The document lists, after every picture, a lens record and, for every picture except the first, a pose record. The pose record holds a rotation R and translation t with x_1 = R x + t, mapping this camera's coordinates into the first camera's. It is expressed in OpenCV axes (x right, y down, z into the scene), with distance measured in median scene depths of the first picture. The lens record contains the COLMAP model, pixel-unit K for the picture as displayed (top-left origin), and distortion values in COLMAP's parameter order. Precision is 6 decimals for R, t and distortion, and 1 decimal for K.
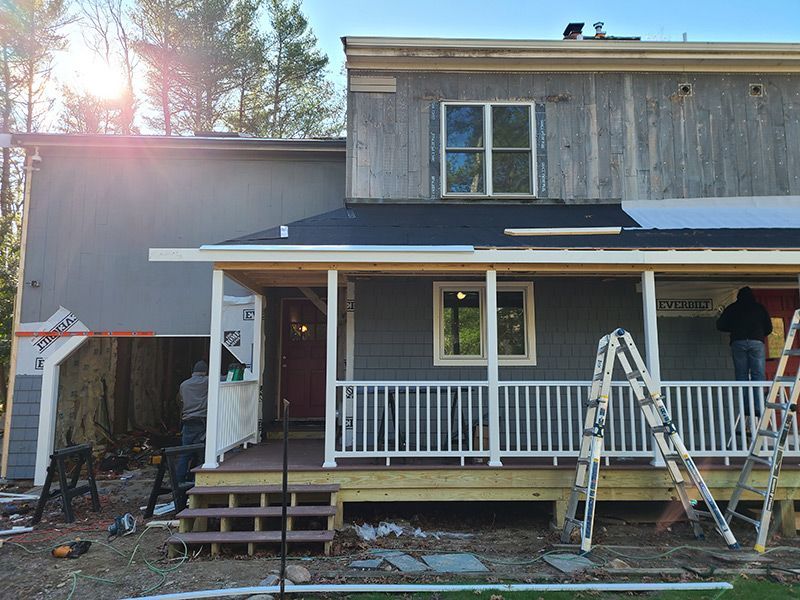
lens RADIAL K [[593.2, 0, 401.2], [0, 593.2, 305.3], [0, 0, 1]] dist [0.071148, -0.053744]
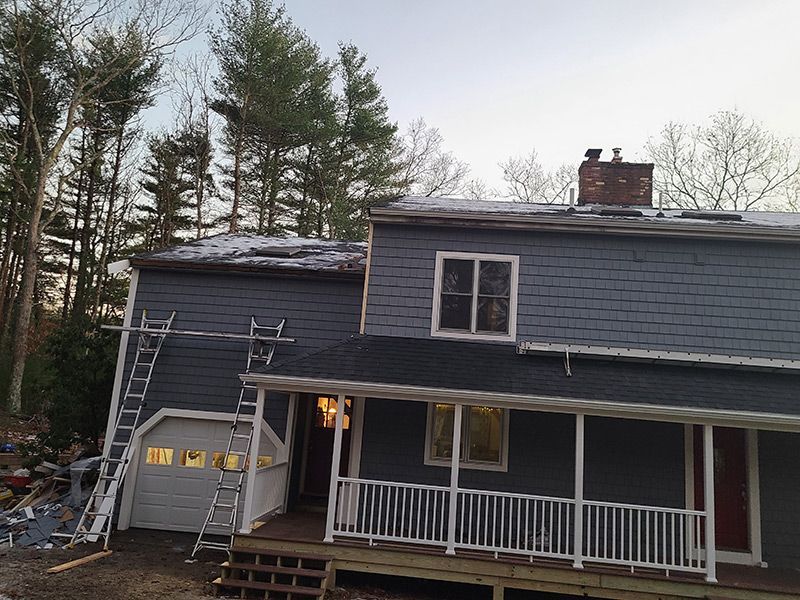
lens RADIAL K [[688.1, 0, 385.3], [0, 688.1, 287.8], [0, 0, 1]] dist [0.059904, -0.034844]
pose [[0.989542, 0.056144, -0.132870, 0.185546], [-0.065260, 0.995731, -0.065273, -0.210208], [0.128638, 0.073261, 0.988982, -0.588853]]
